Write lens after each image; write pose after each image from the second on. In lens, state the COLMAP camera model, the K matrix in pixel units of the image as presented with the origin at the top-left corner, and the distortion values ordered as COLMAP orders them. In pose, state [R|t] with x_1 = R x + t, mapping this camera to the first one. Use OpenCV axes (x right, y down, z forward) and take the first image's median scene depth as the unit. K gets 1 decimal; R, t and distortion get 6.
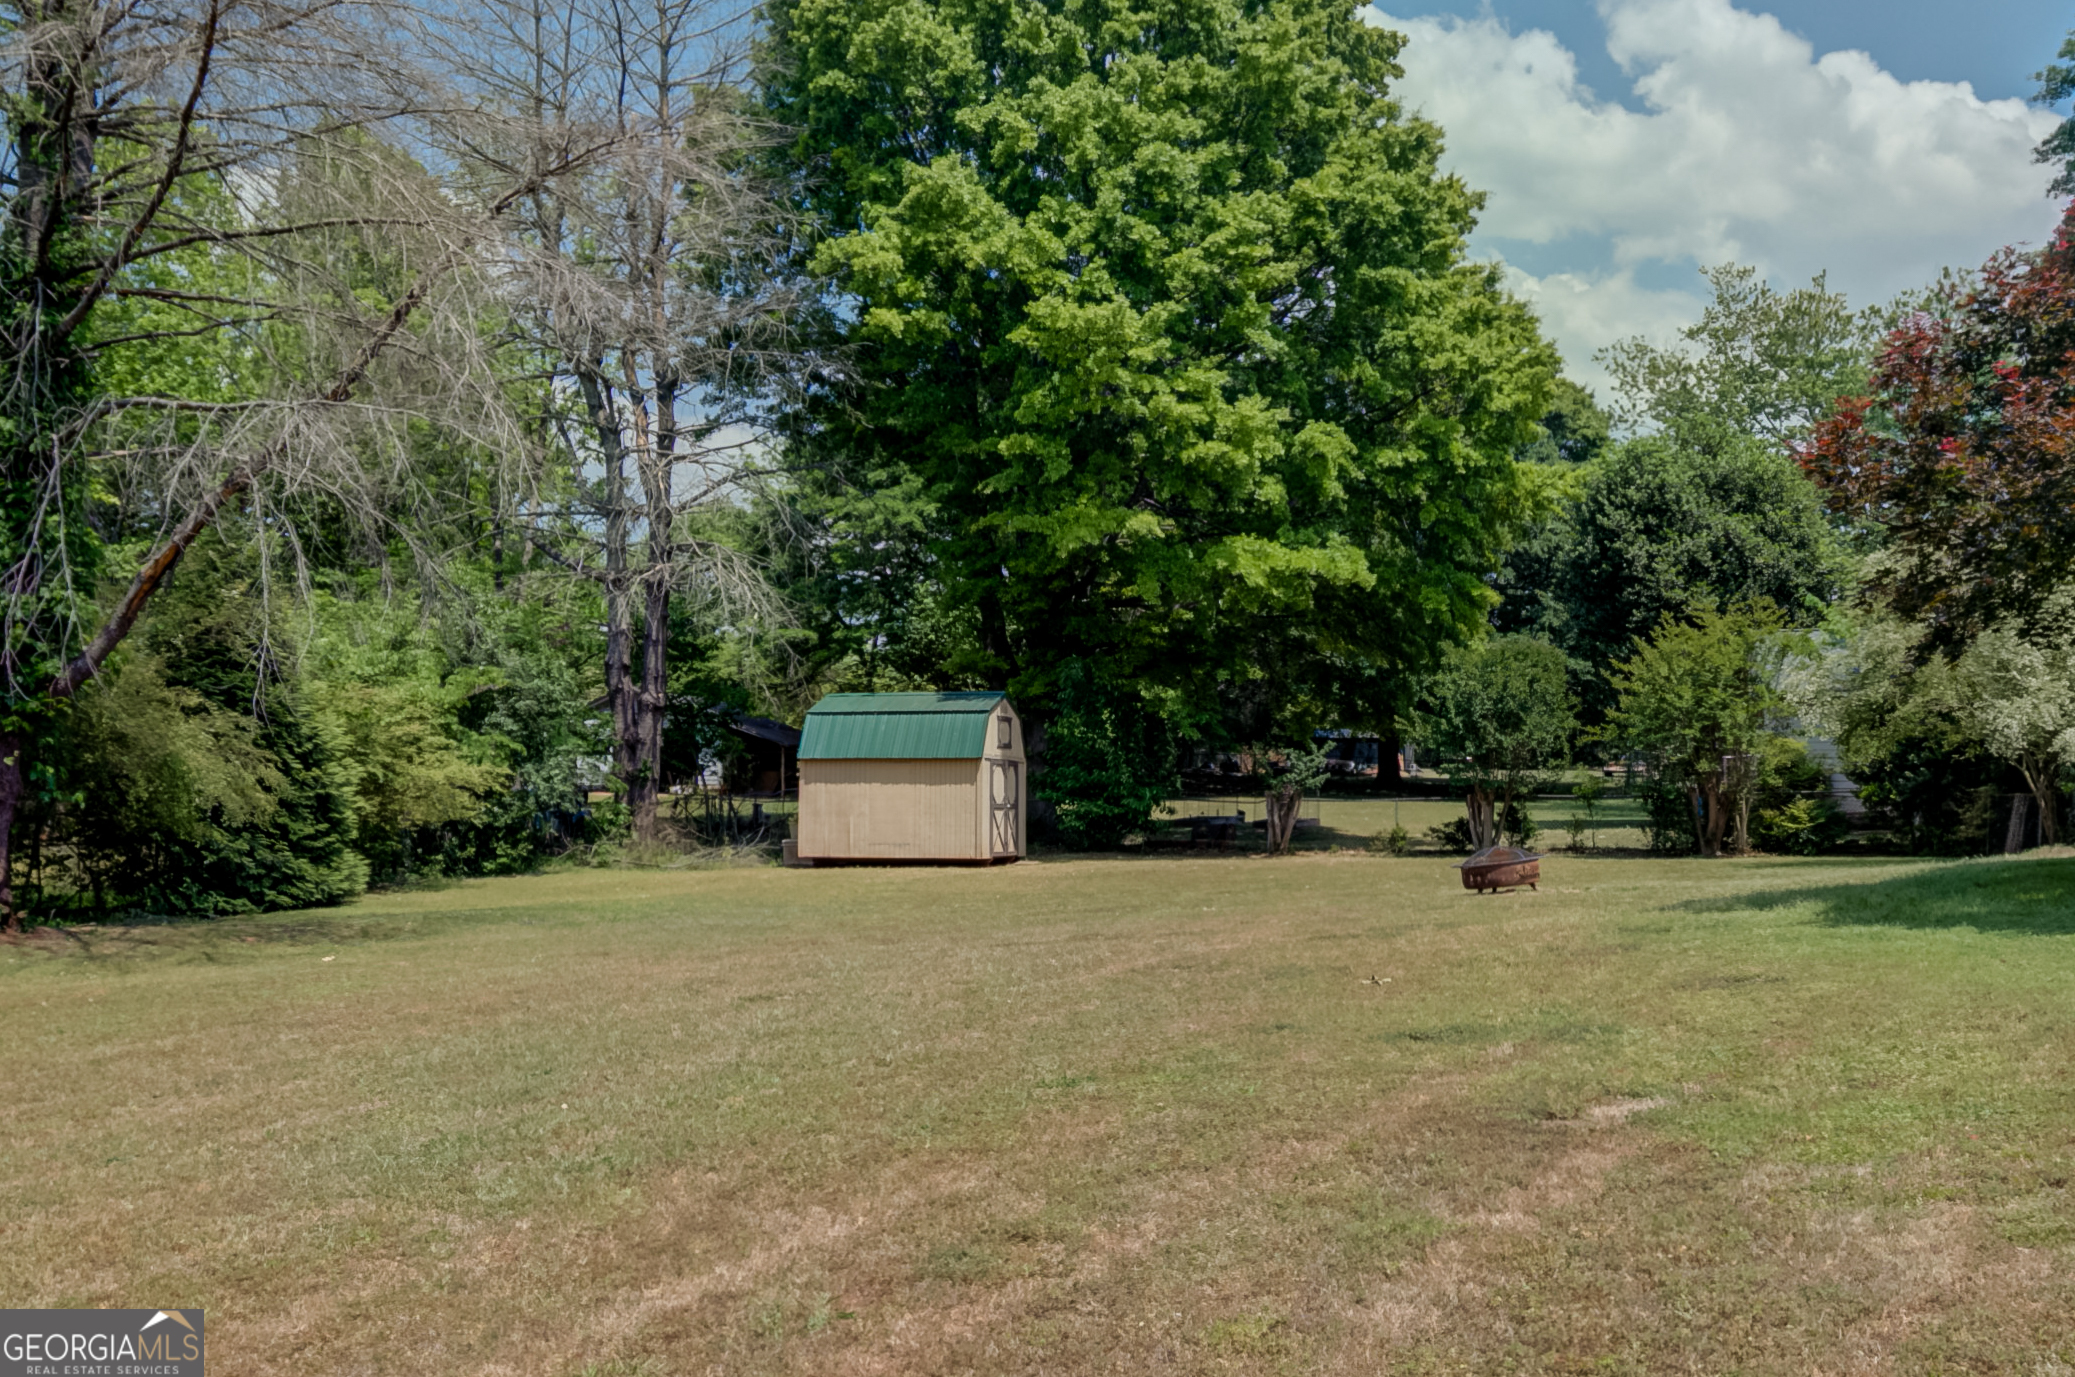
lens RADIAL K [[2019.2, 0, 1037.5], [0, 2019.2, 688.5], [0, 0, 1]] dist [-0.002314, -0.011032]
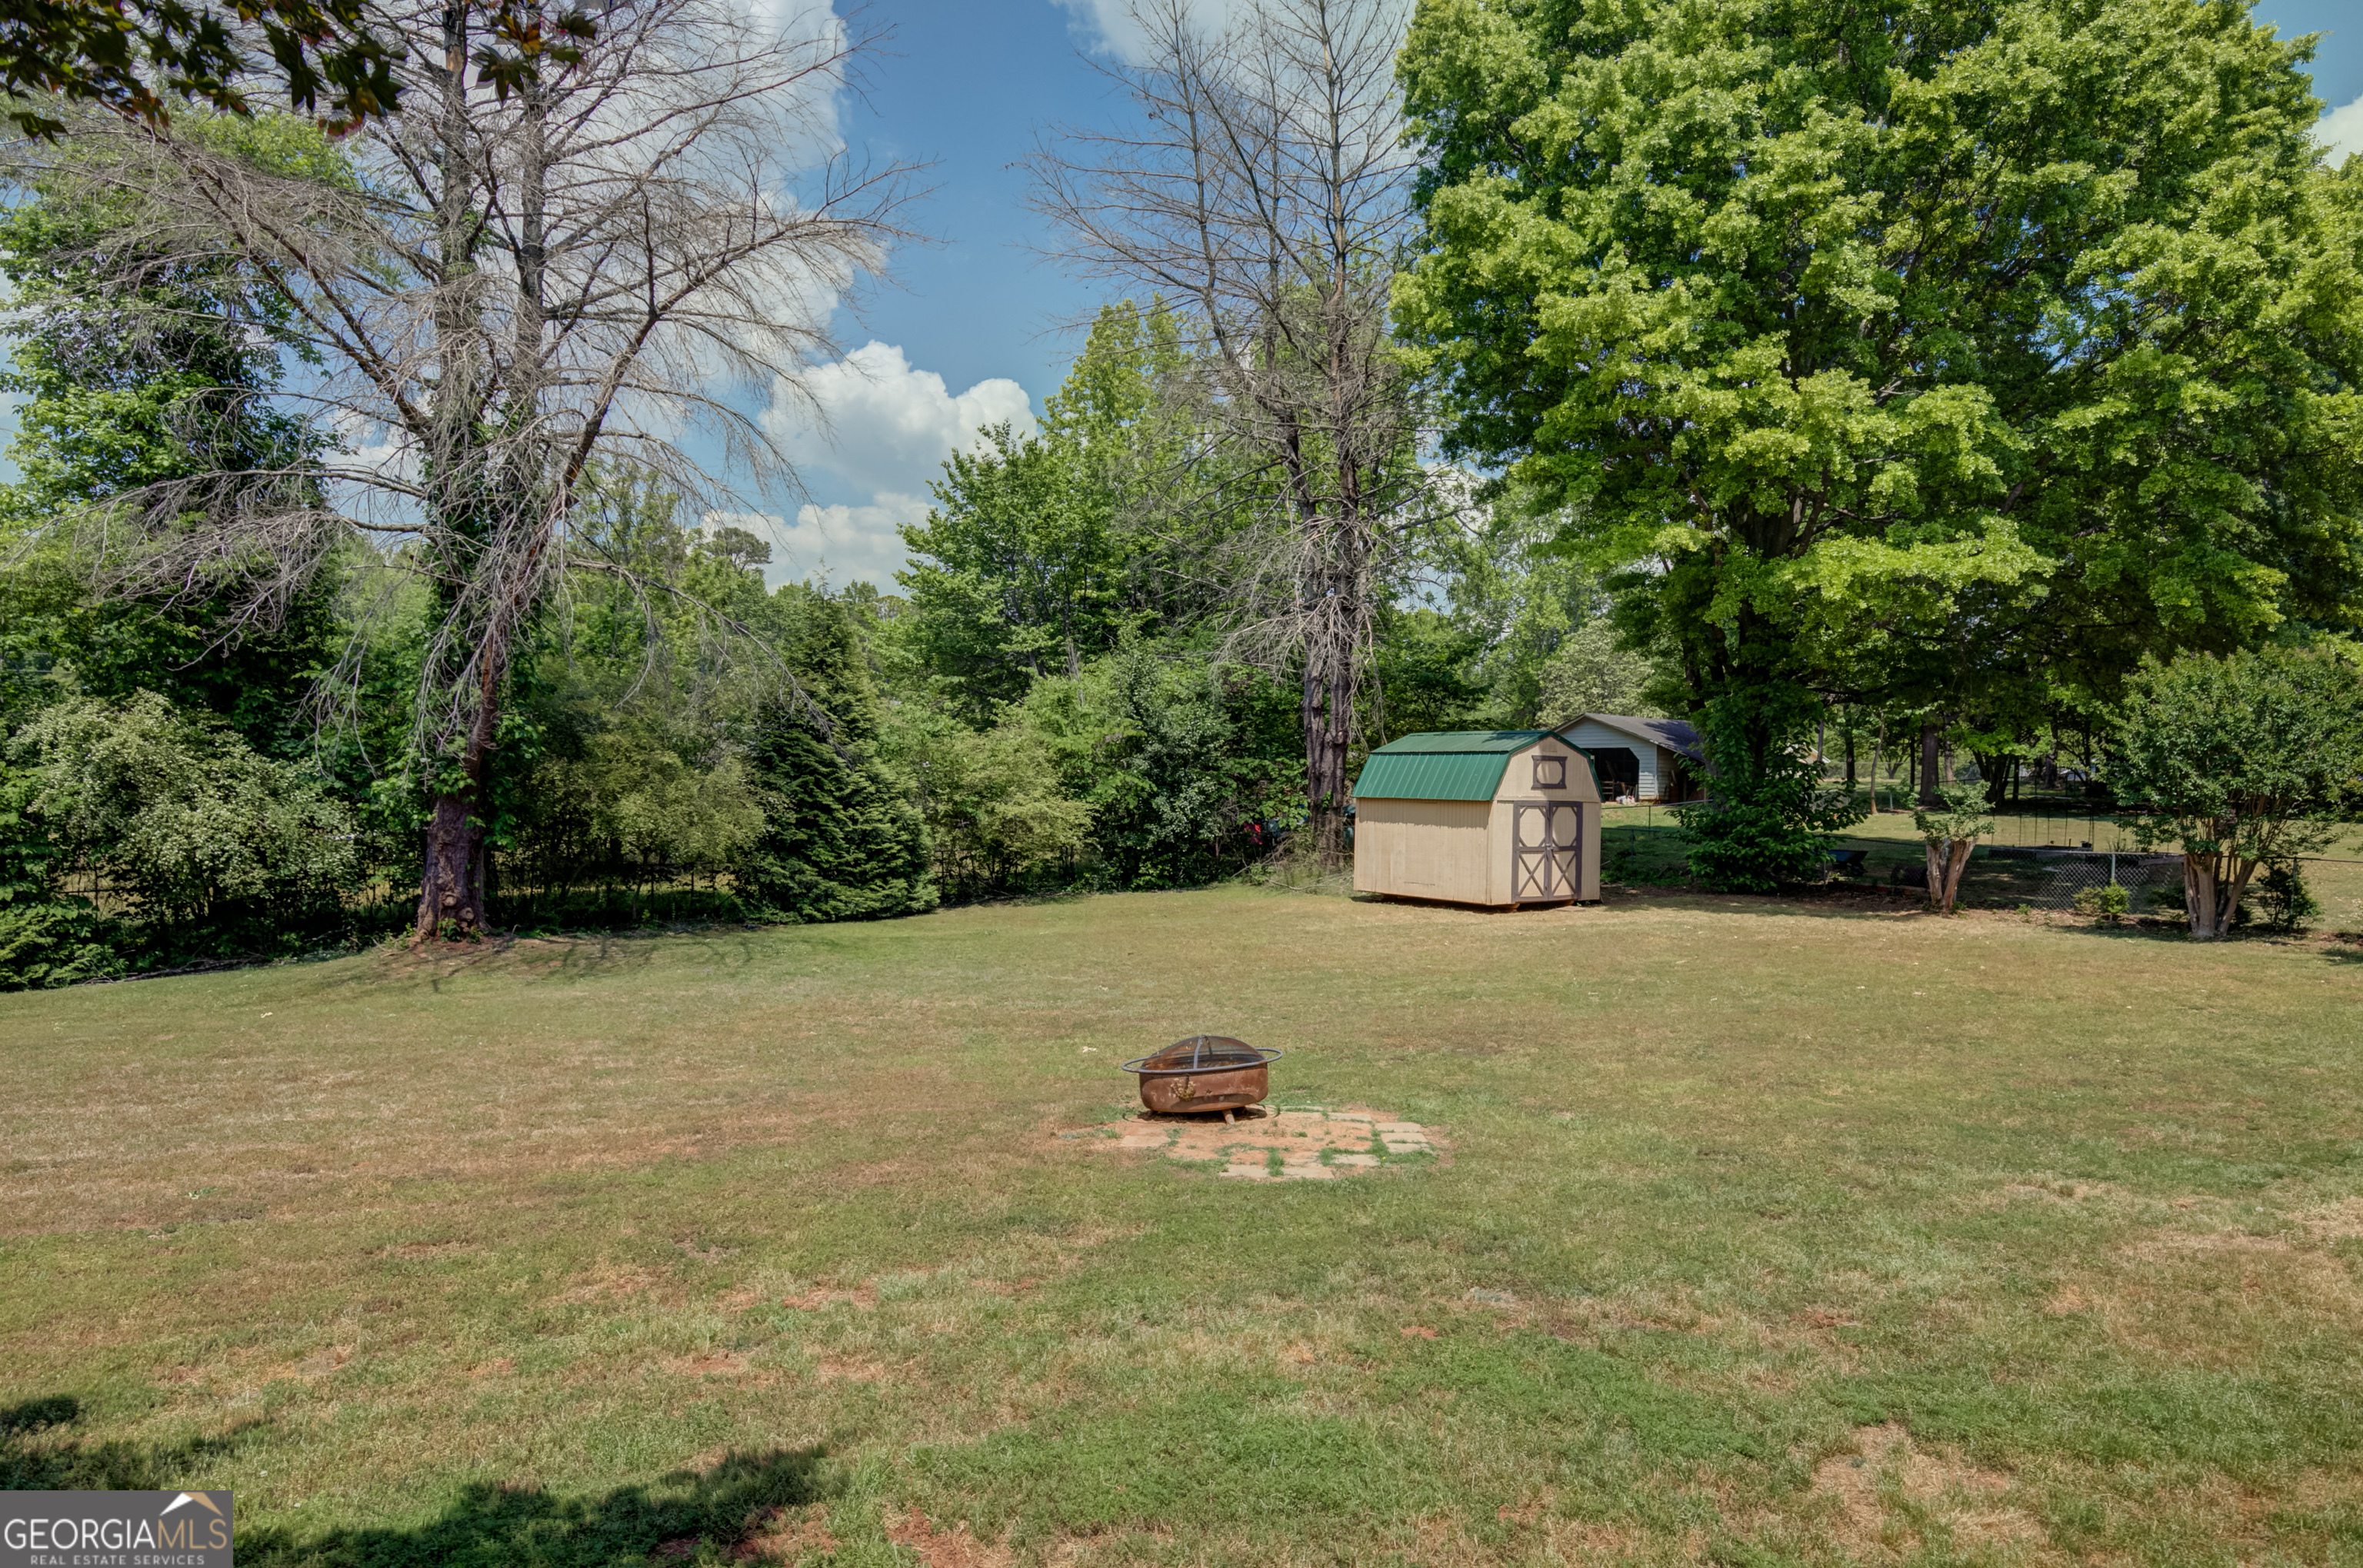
lens RADIAL K [[1393.9, 0, 1181.5], [0, 1393.9, 784.0], [0, 0, 1]] dist [-0.002781, 0.000256]
pose [[0.760488, 0.010145, -0.649273, 0.115813], [0.026478, 0.998562, 0.046616, -0.003262], [0.648812, -0.052642, 0.759125, 0.160182]]
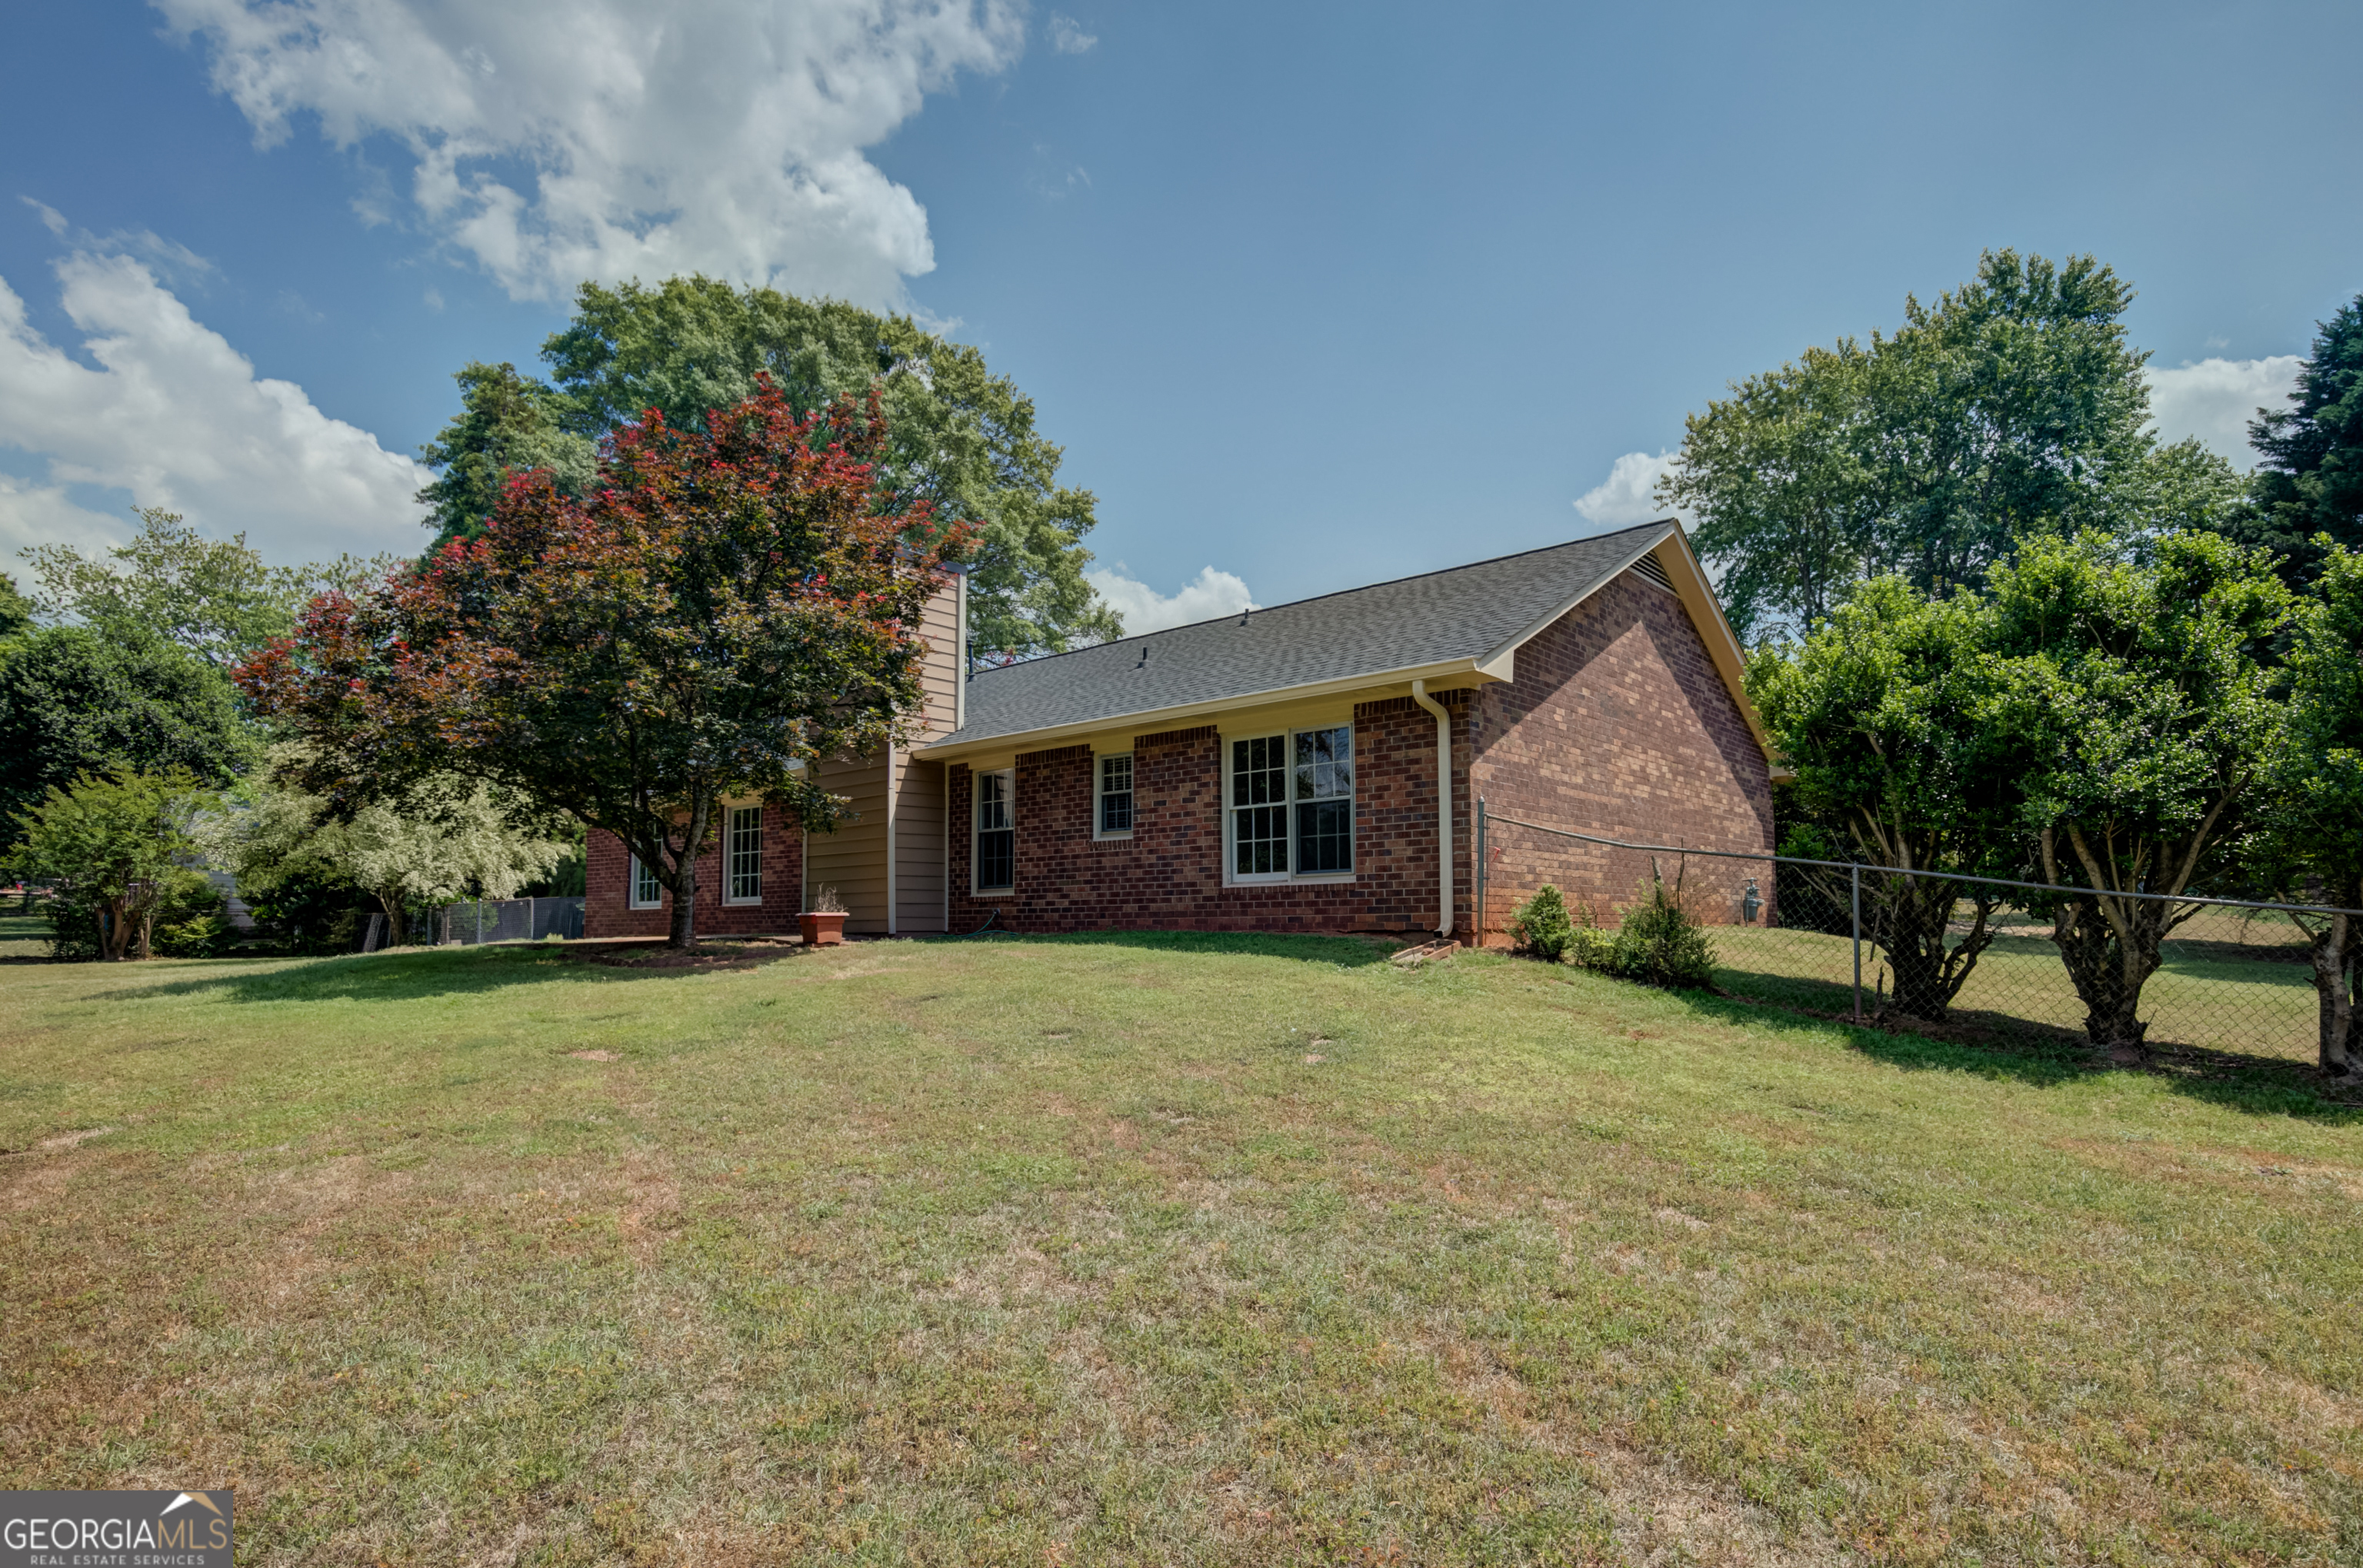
lens RADIAL K [[1262.0, 0, 1185.2], [0, 1262.0, 845.5], [0, 0, 1]] dist [0.004012, 0.001393]
pose [[0.520883, 0.051082, 0.852098, -0.028899], [-0.049182, 0.998346, -0.029785, -0.000217], [-0.852210, -0.026393, 0.522534, -0.039913]]
